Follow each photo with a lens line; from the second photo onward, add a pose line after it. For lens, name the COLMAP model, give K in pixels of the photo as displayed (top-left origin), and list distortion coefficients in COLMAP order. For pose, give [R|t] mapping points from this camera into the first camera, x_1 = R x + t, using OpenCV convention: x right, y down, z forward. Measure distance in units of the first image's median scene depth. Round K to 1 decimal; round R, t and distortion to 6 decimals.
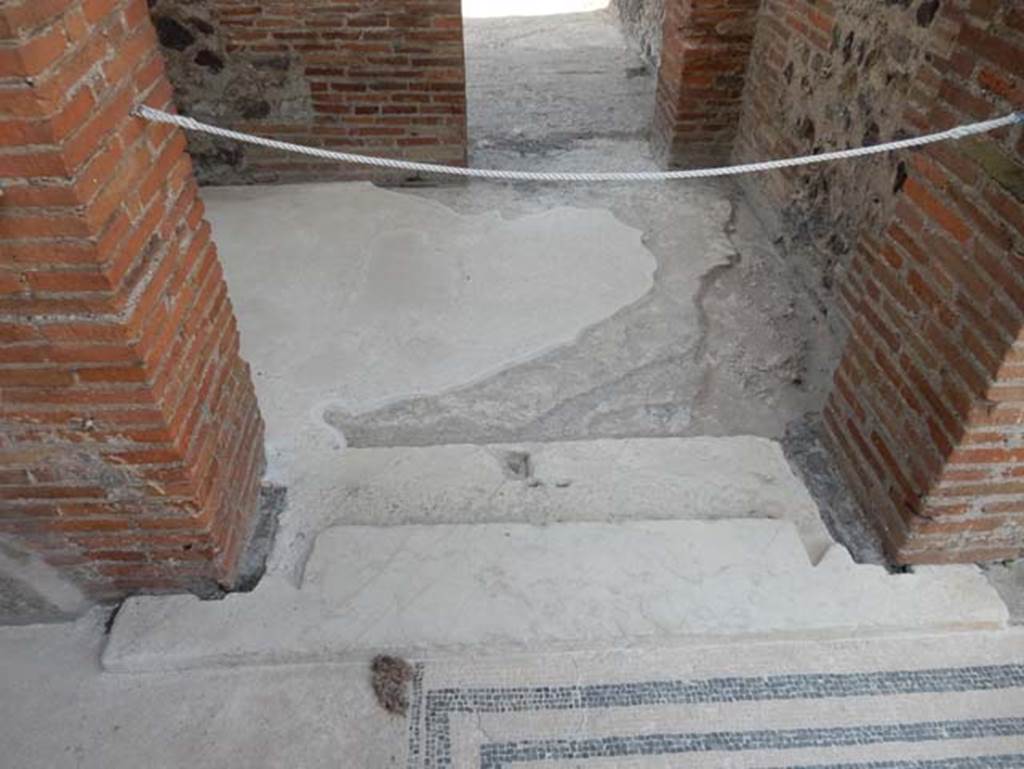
lens RADIAL K [[759.7, 0, 512.0], [0, 759.7, 384.5], [0, 0, 1]] dist [0.002280, 0.005591]
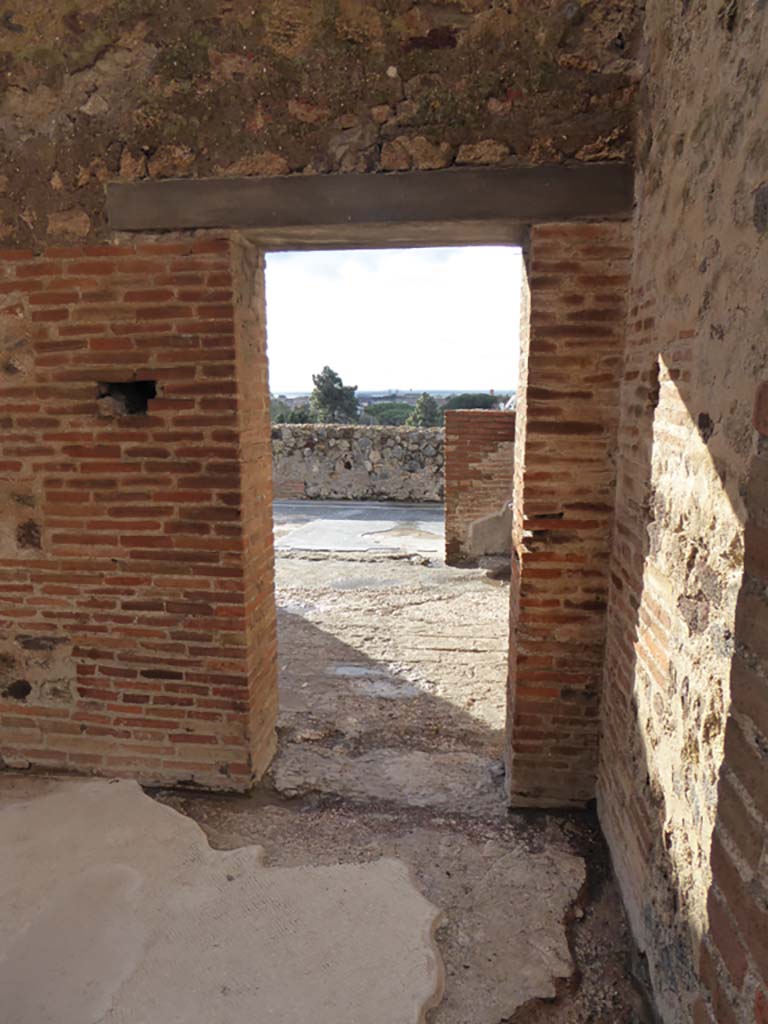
lens RADIAL K [[729.5, 0, 384.0], [0, 729.5, 512.0], [0, 0, 1]] dist [-0.025647, 0.000386]
pose [[0.985682, 0.031715, -0.165605, 0.212815], [-0.109283, 0.868103, -0.484205, -0.186328], [0.128406, 0.495370, 0.859140, 0.248905]]
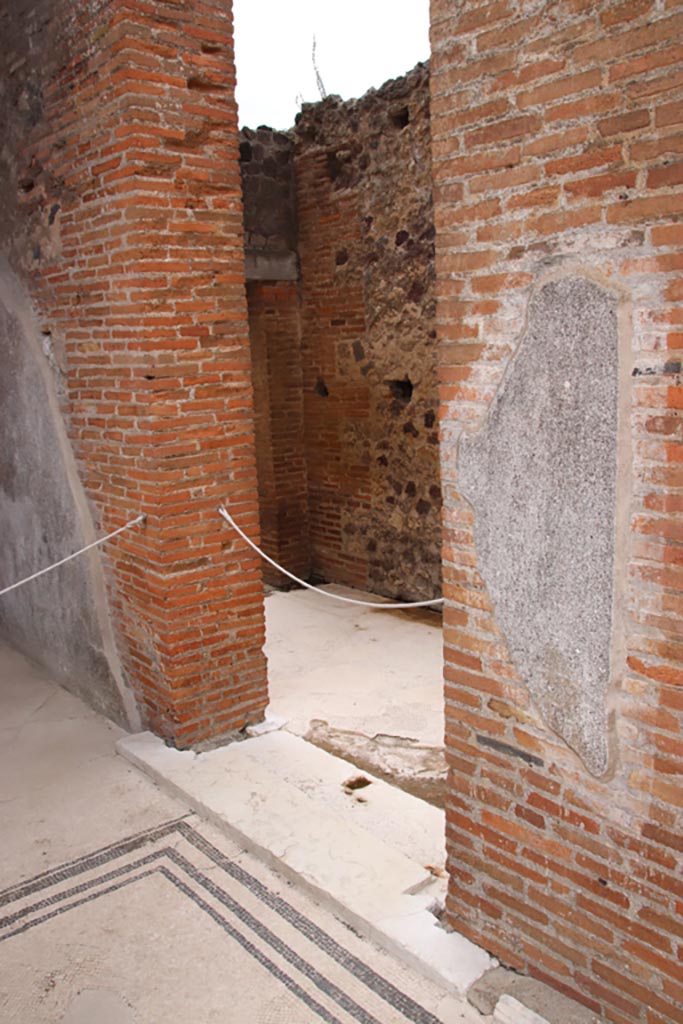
lens RADIAL K [[857.4, 0, 341.5], [0, 857.4, 512.0], [0, 0, 1]] dist [-0.165006, 0.180823]
pose [[0.607657, 0.129243, -0.783613, 0.734402], [-0.480324, 0.845575, -0.233007, 0.037208], [0.632488, 0.517977, 0.575898, -0.115774]]
